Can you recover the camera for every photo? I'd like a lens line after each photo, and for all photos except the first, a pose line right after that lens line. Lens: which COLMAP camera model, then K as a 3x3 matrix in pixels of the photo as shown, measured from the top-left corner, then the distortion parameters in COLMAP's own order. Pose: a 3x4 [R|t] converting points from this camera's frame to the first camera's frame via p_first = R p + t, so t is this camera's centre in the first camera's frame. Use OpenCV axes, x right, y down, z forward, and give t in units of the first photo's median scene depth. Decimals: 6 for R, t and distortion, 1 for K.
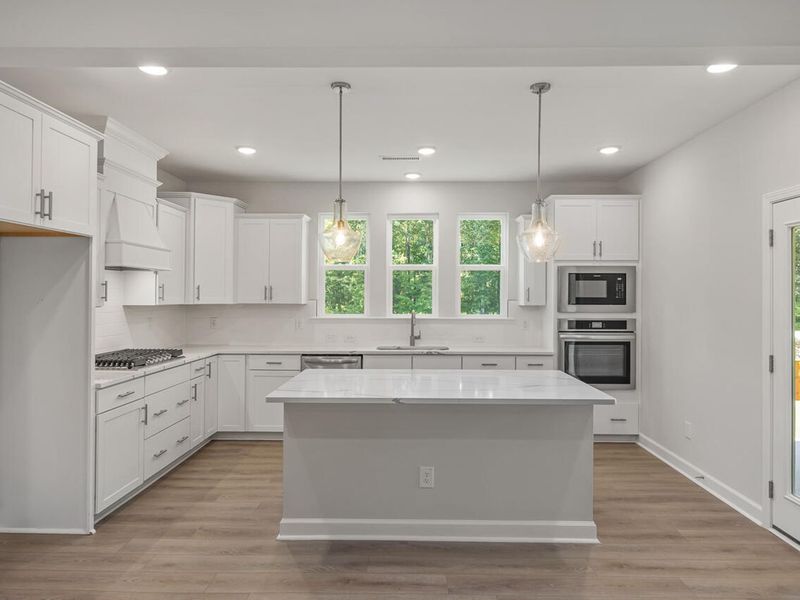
lens RADIAL K [[508.7, 0, 399.7], [0, 508.7, 290.1], [0, 0, 1]] dist [-0.003637, -0.000487]
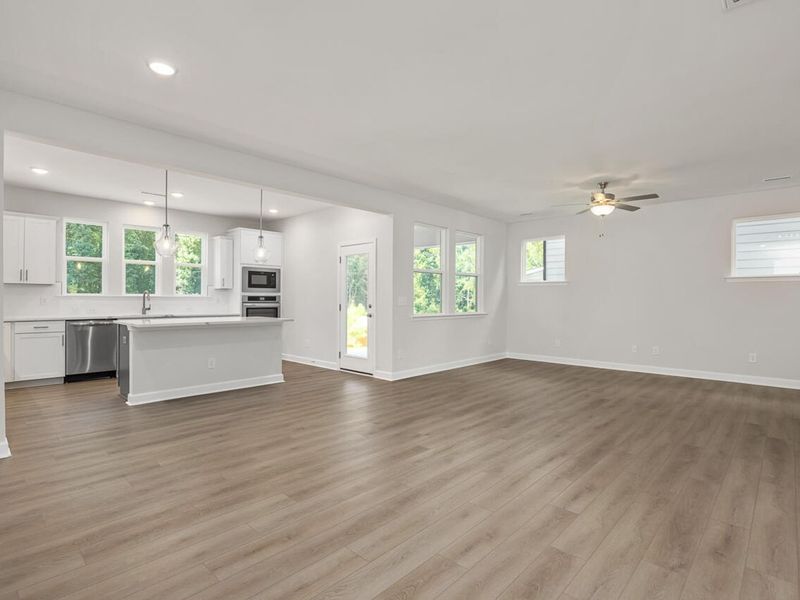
lens RADIAL K [[421.5, 0, 406.0], [0, 421.5, 300.0], [0, 0, 1]] dist [-0.004683, -0.000857]
pose [[0.667478, -0.003107, 0.744623, -0.425741], [-0.010995, 0.999841, 0.014029, 0.045407], [-0.744548, -0.017551, 0.667338, -0.454415]]
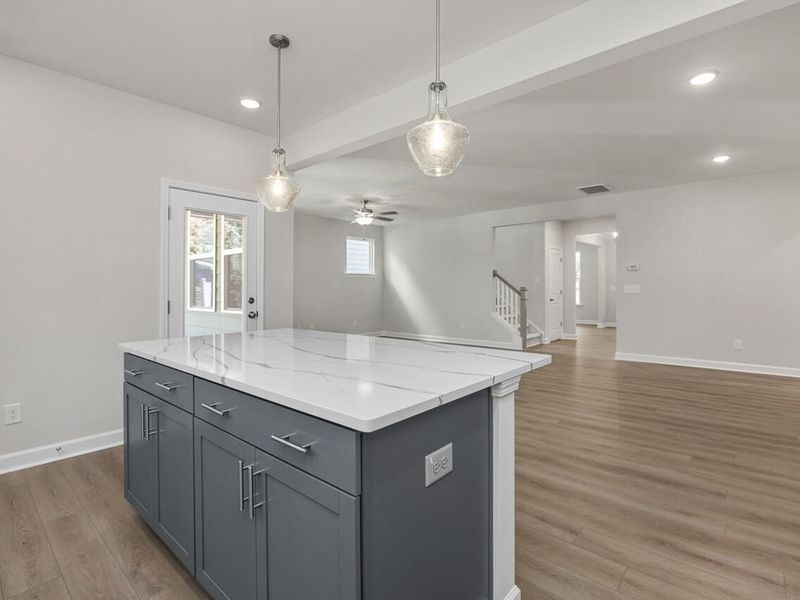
lens RADIAL K [[396.3, 0, 419.3], [0, 396.3, 288.9], [0, 0, 1]] dist [-0.002548, -0.000184]
pose [[-0.781690, -0.000157, 0.623667, -0.260872], [-0.005455, 0.999963, -0.006586, 0.063674], [-0.623643, -0.008550, -0.781663, 0.872714]]
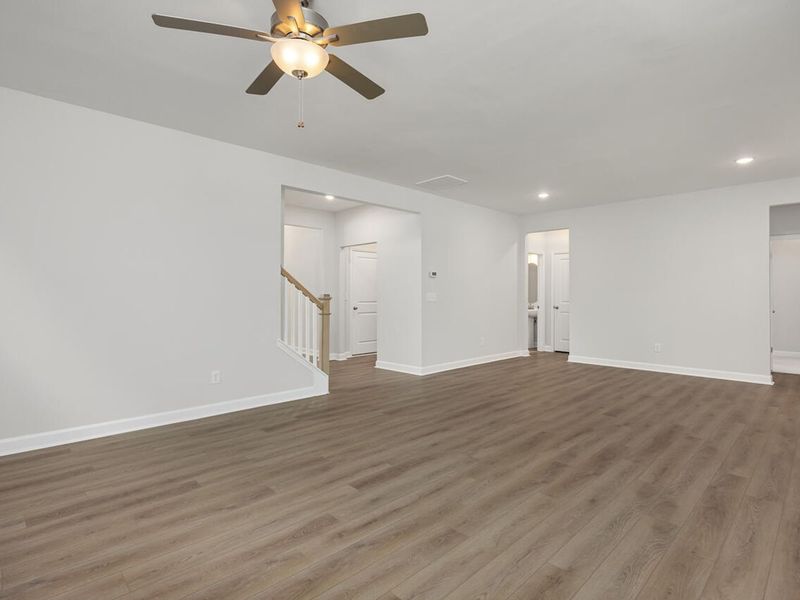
lens RADIAL K [[397.6, 0, 406.3], [0, 397.6, 295.6], [0, 0, 1]] dist [-0.013188, 0.000126]
pose [[-0.717944, -0.003507, -0.696092, 0.938943], [0.005871, 0.999921, -0.011093, 0.059670], [0.696076, -0.012051, -0.717867, 0.262526]]
